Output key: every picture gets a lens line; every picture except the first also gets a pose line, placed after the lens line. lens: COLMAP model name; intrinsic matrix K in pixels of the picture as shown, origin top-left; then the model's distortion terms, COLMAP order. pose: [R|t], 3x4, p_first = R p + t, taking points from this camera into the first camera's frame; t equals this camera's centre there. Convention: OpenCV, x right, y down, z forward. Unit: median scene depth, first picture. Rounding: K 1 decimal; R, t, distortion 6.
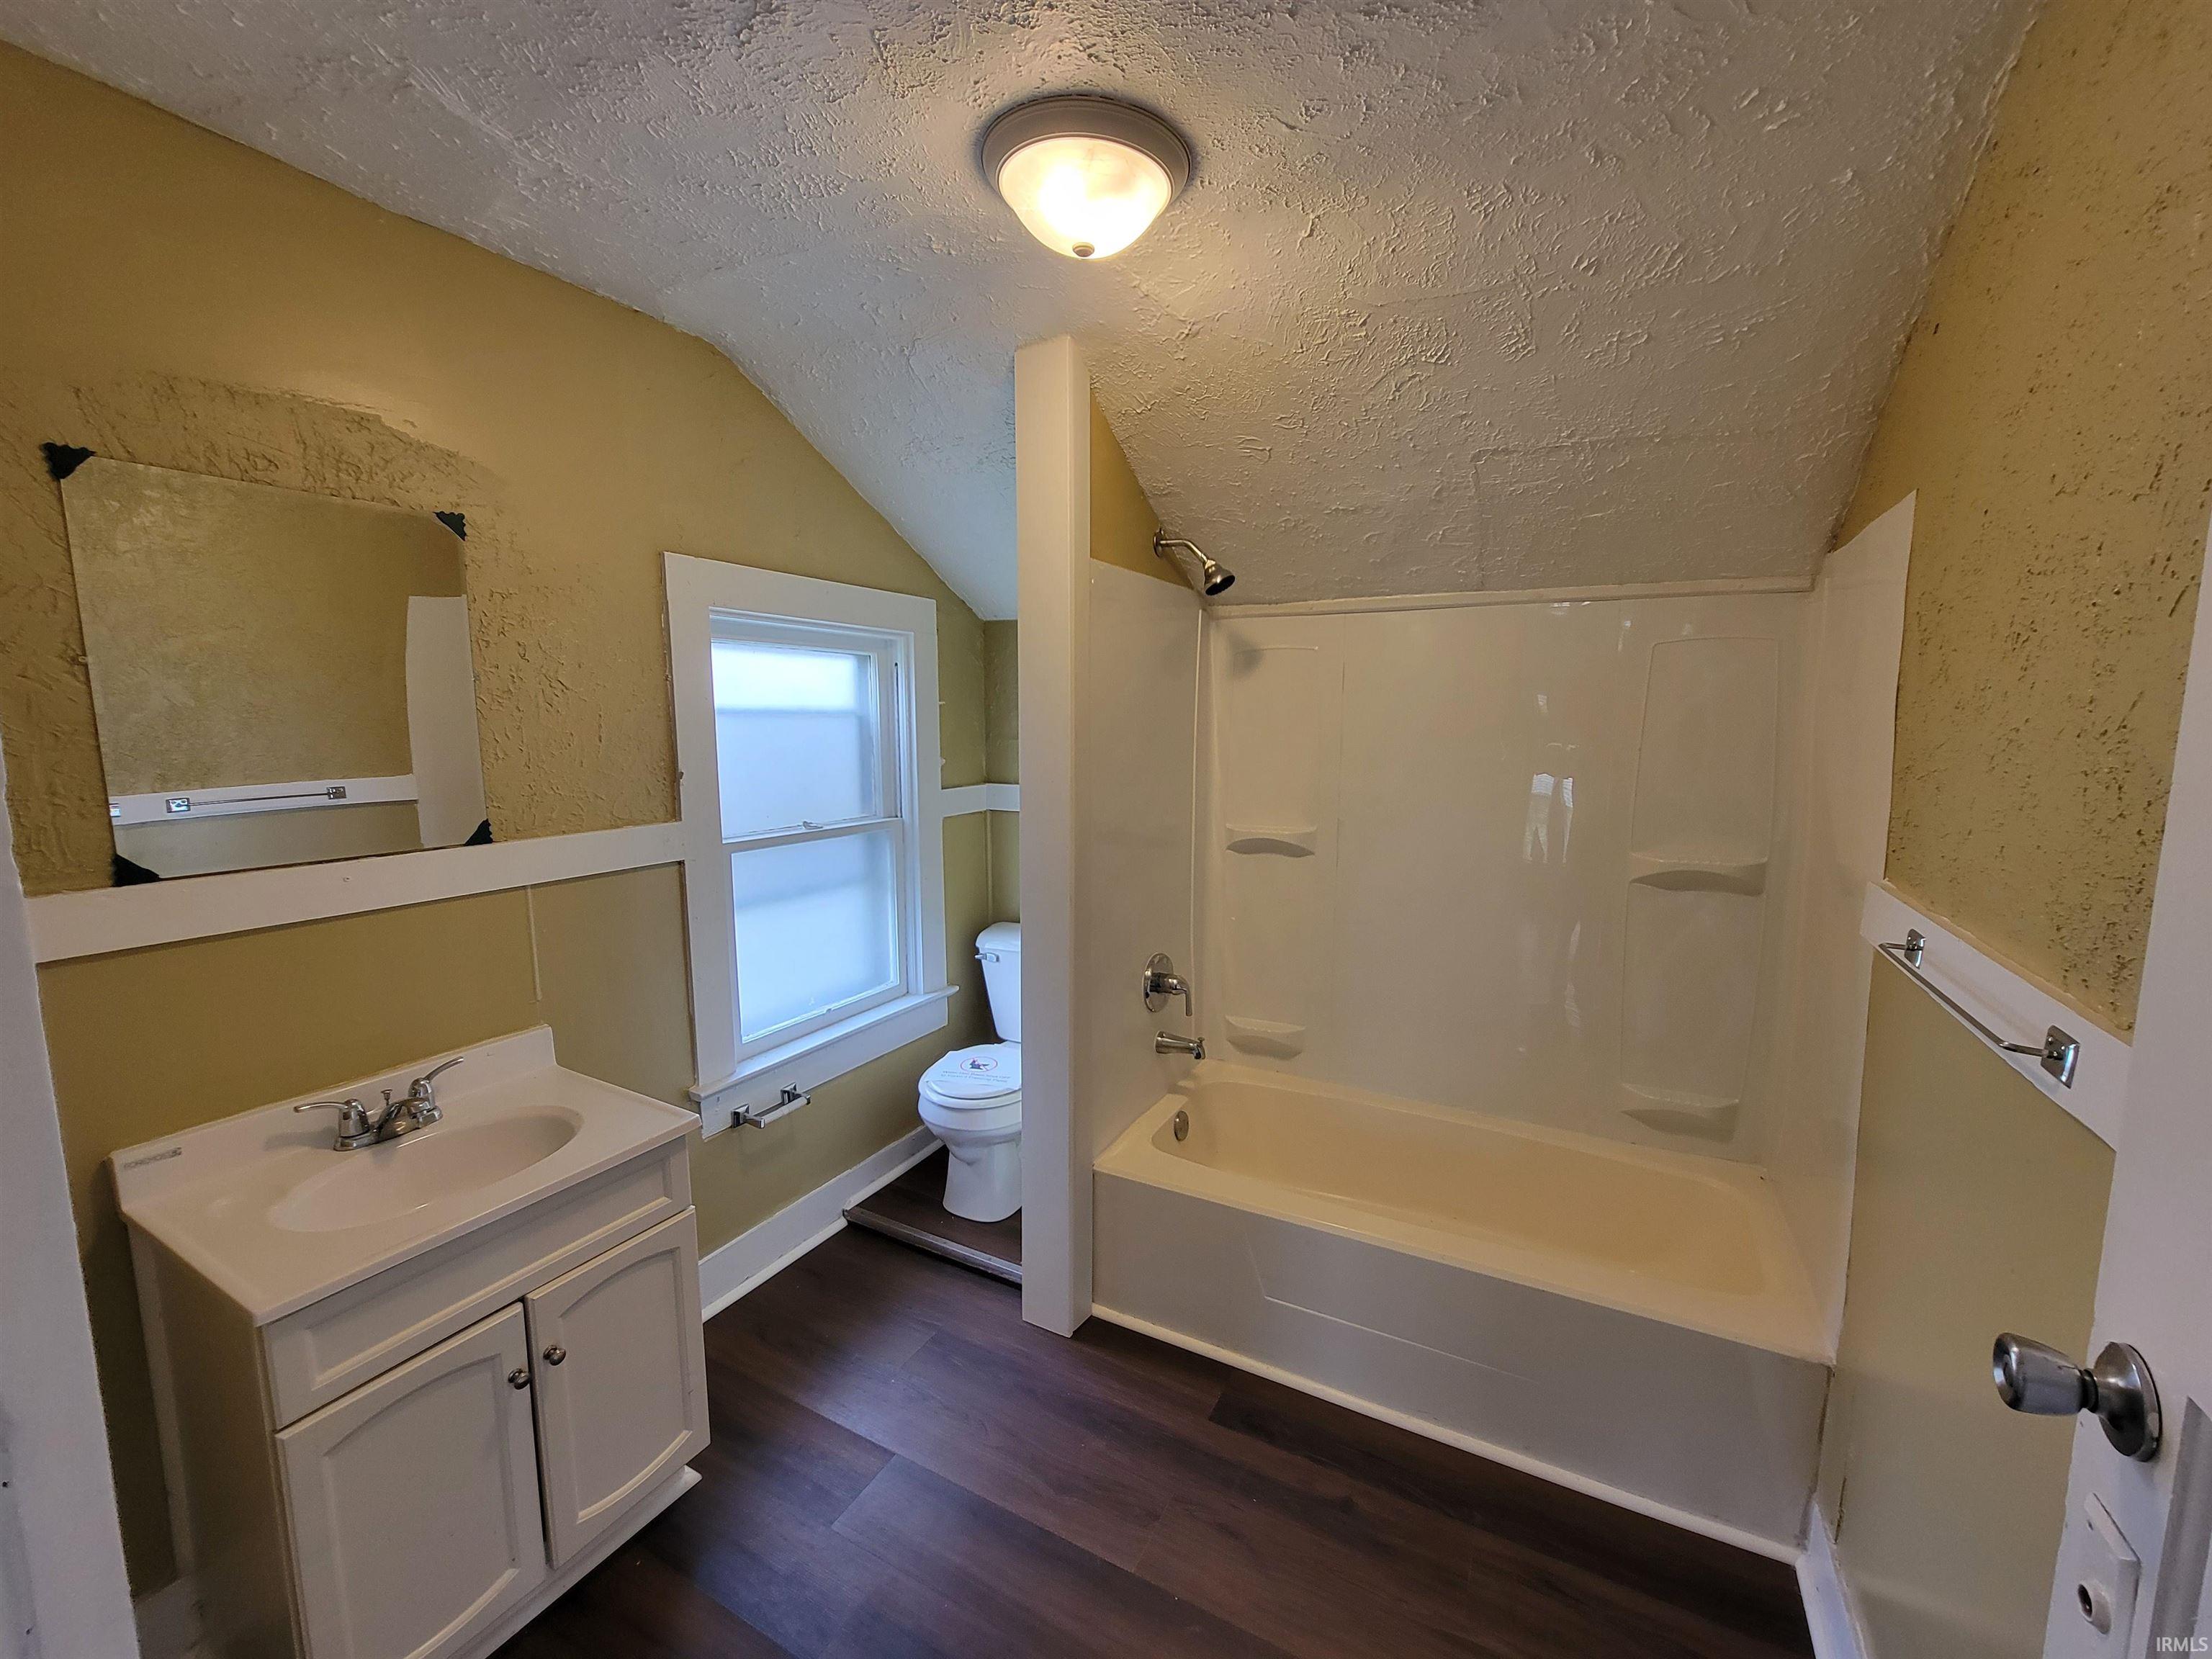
lens RADIAL K [[901.7, 0, 1111.4], [0, 901.7, 841.4], [0, 0, 1]] dist [-0.000246, 0.000343]
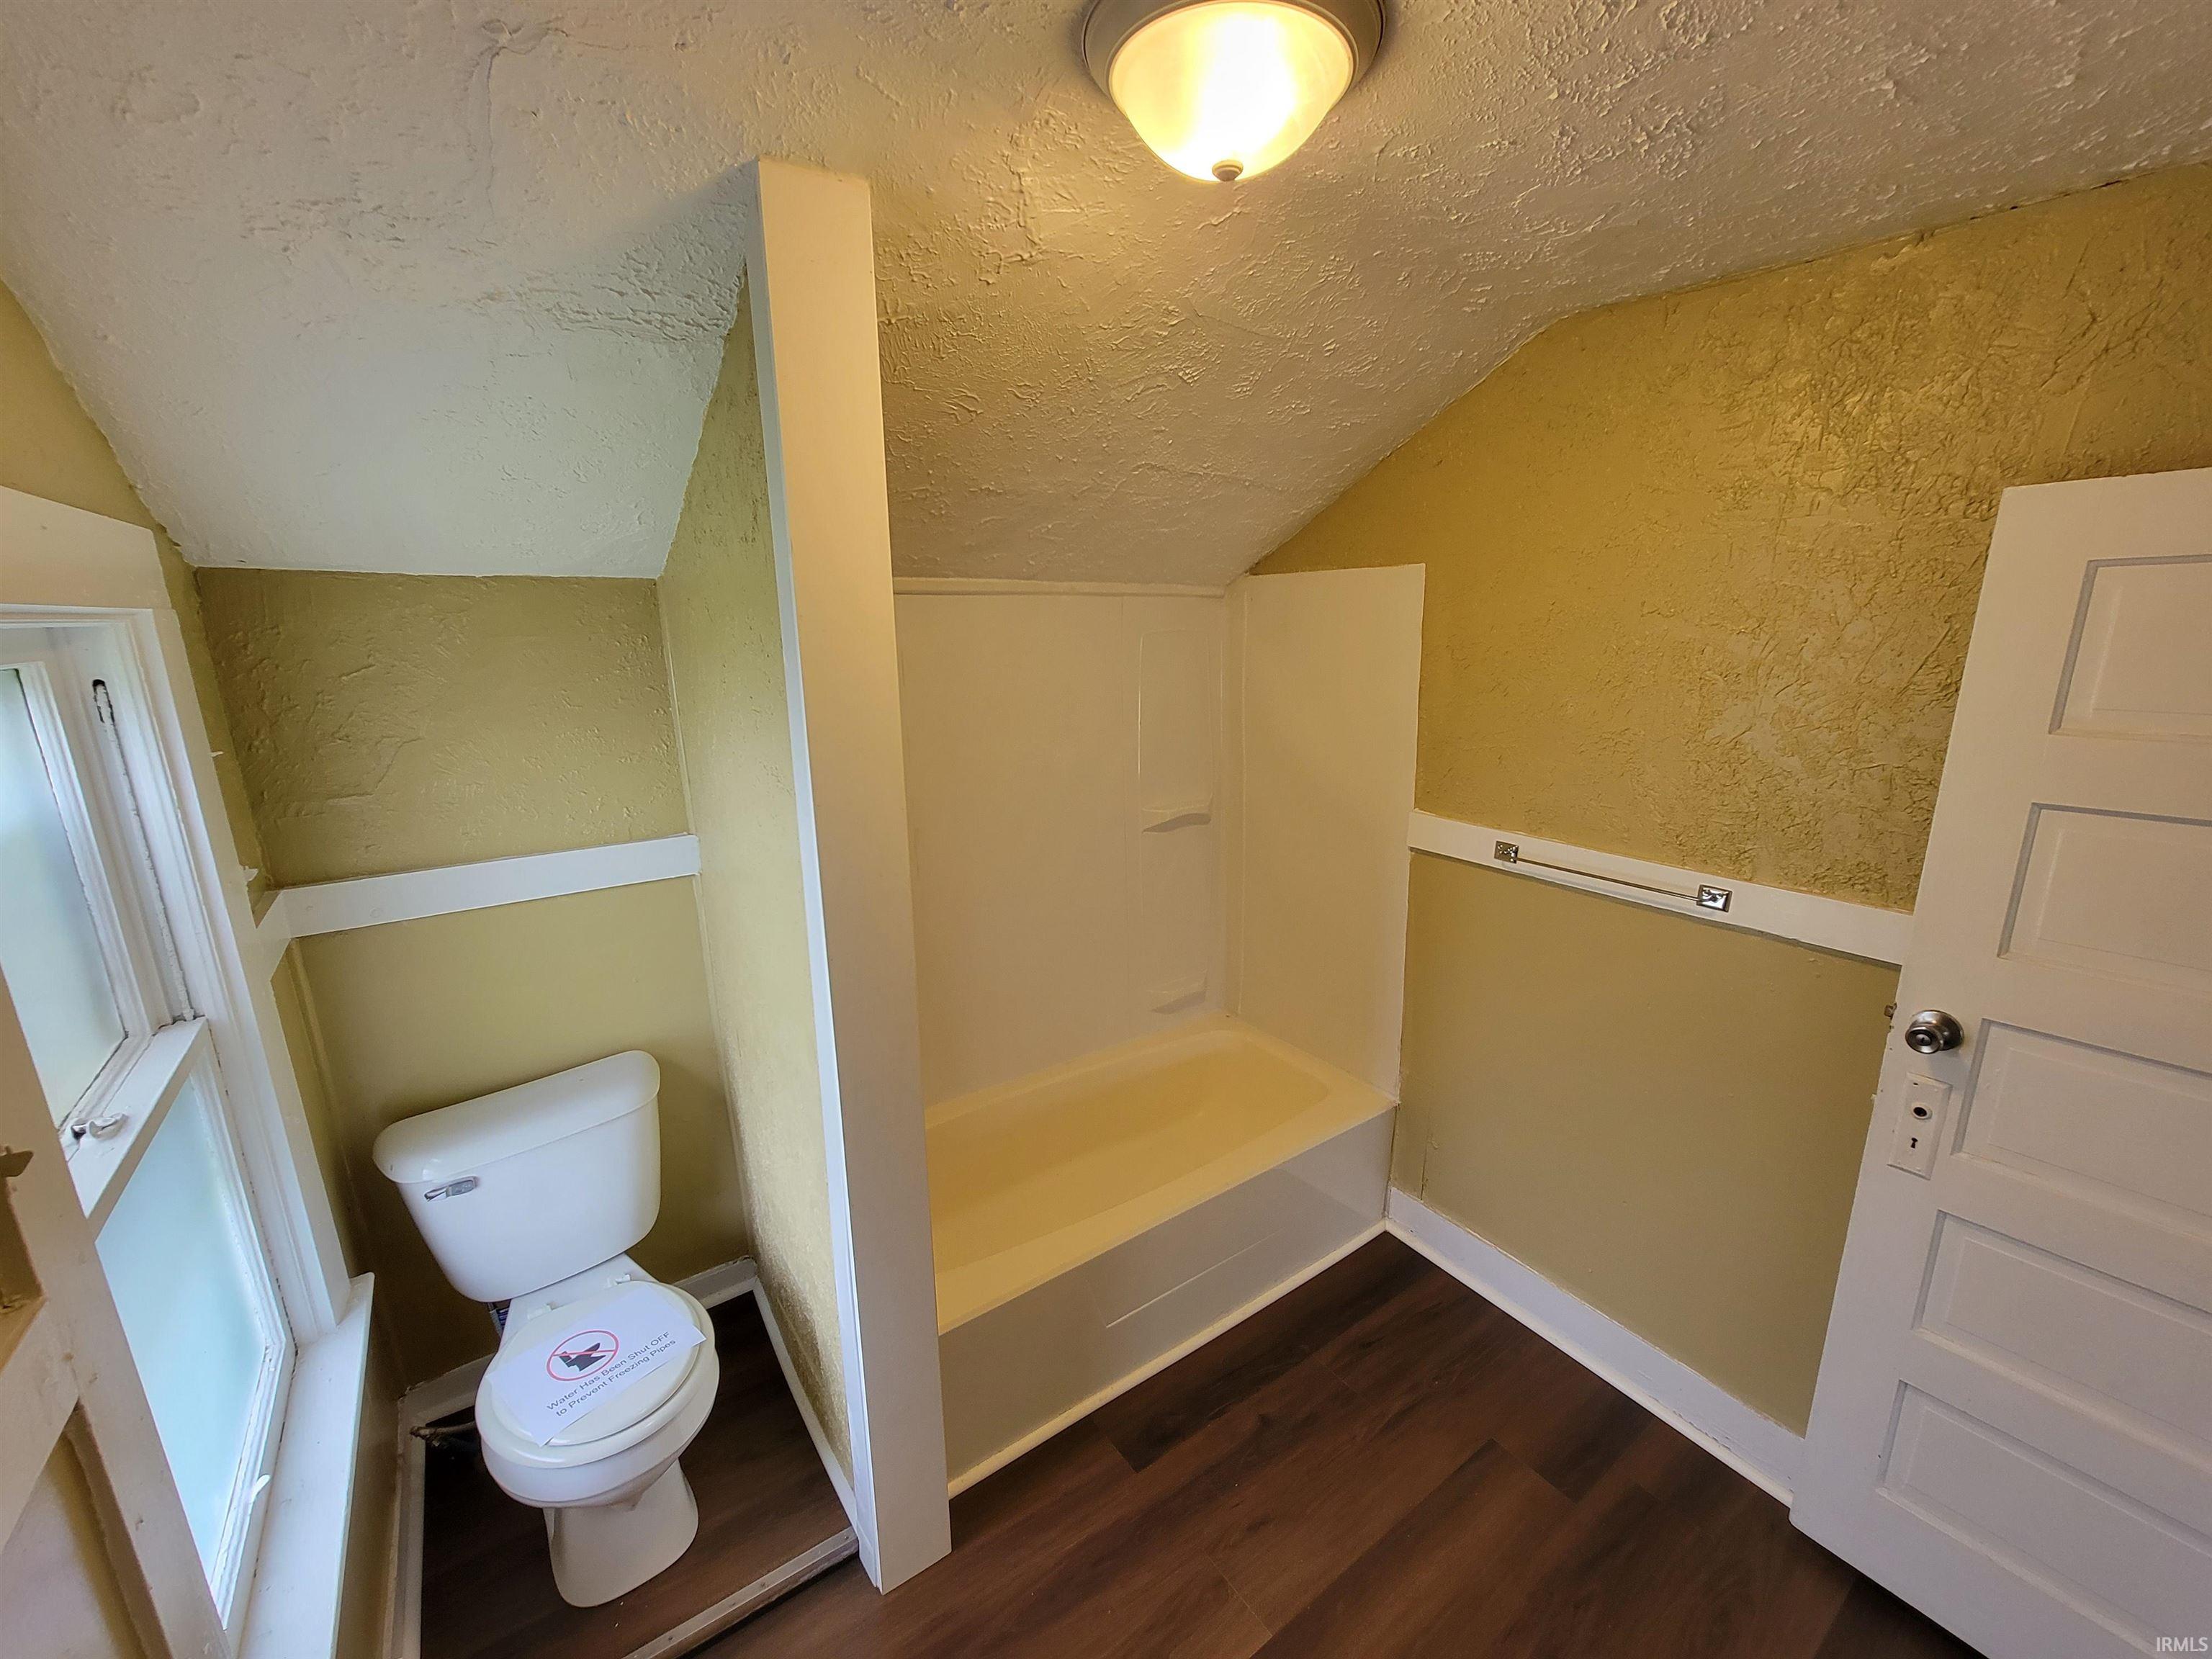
lens RADIAL K [[901.7, 0, 1111.4], [0, 901.7, 841.4], [0, 0, 1]] dist [-0.000246, 0.000343]
pose [[0.444118, -0.224432, 0.867404, -0.647258], [0.134003, 0.973868, 0.183368, -0.217911], [-0.885890, 0.034798, 0.462588, 0.605208]]
